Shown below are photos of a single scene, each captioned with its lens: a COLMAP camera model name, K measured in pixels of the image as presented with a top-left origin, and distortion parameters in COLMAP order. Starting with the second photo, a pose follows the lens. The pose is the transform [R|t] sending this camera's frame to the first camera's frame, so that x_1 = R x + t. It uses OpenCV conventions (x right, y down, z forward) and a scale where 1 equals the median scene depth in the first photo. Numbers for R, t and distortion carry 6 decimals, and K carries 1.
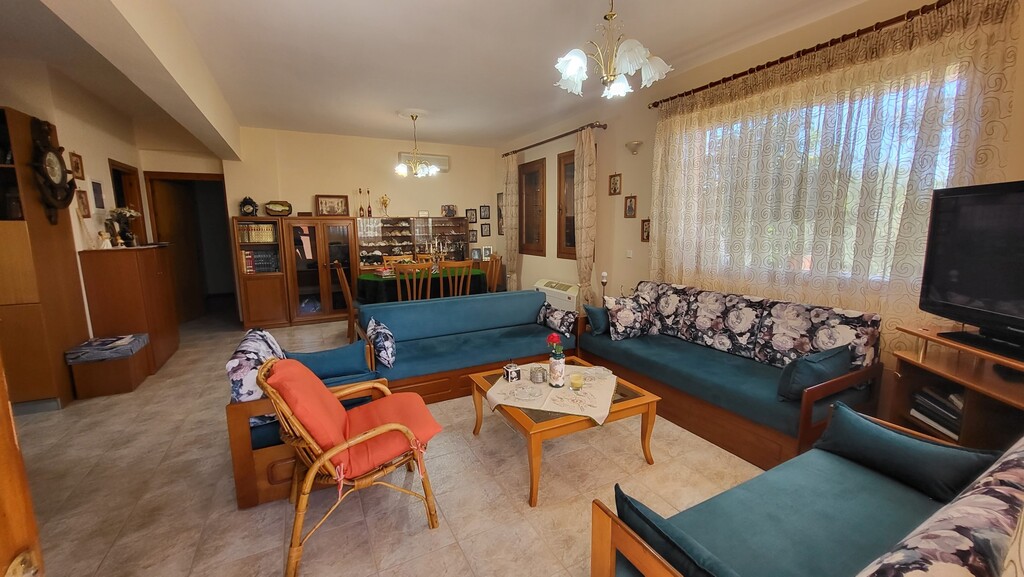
lens RADIAL K [[401.9, 0, 505.8], [0, 401.9, 286.0], [0, 0, 1]] dist [0.000020, -0.000014]
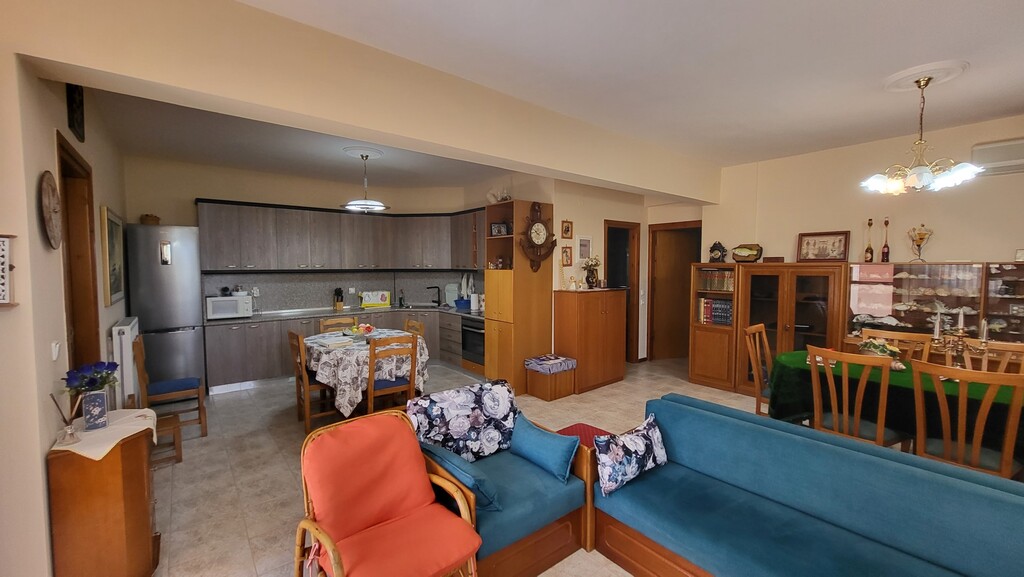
lens RADIAL K [[401.9, 0, 505.8], [0, 401.9, 286.0], [0, 0, 1]] dist [0.000020, -0.000014]
pose [[0.205117, 0.061547, -0.976800, 0.176182], [-0.148789, 0.988382, 0.031033, -0.078839], [0.967362, 0.138971, 0.211892, 0.354875]]
